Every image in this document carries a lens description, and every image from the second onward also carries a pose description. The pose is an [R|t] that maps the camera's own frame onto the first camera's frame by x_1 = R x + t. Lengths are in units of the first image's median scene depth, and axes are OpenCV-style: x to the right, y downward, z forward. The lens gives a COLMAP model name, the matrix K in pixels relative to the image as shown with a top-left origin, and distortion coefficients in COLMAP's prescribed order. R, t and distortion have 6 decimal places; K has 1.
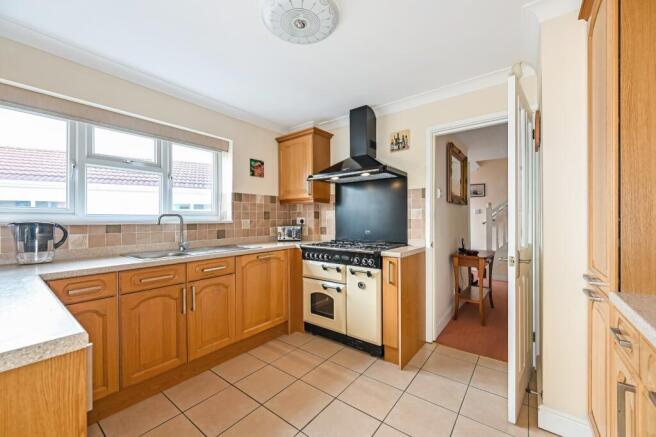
lens RADIAL K [[259.3, 0, 328.7], [0, 259.3, 221.1], [0, 0, 1]] dist [0.000195, 0.000029]
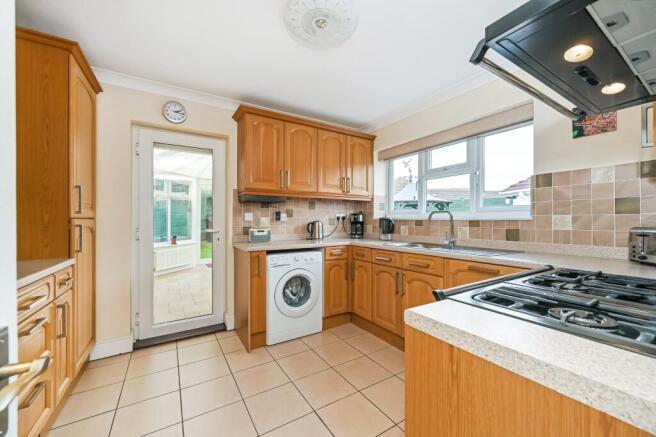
lens RADIAL K [[259.5, 0, 331.6], [0, 259.5, 215.6], [0, 0, 1]] dist [0.001243, 0.000109]
pose [[-0.344388, -0.011507, -0.938757, 0.495997], [-0.002166, 0.999932, -0.011462, 0.004623], [0.938825, -0.001914, -0.344389, 0.808100]]
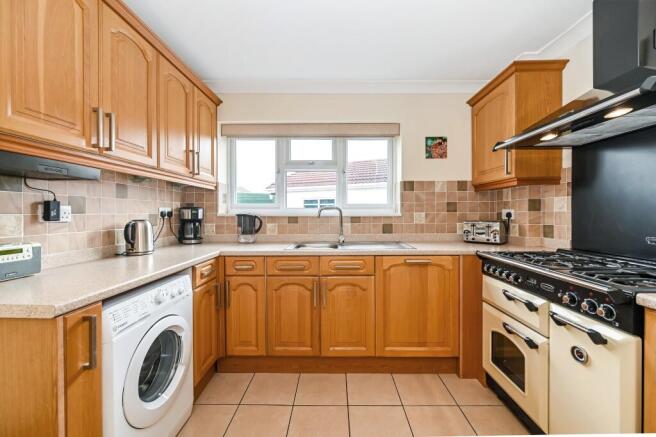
lens RADIAL K [[259.5, 0, 331.6], [0, 259.5, 215.6], [0, 0, 1]] dist [0.001243, 0.000109]
pose [[0.601833, 0.010948, -0.798547, 0.198189], [-0.004369, 0.999936, 0.010417, -0.003701], [0.798610, -0.002780, 0.601842, 0.318013]]
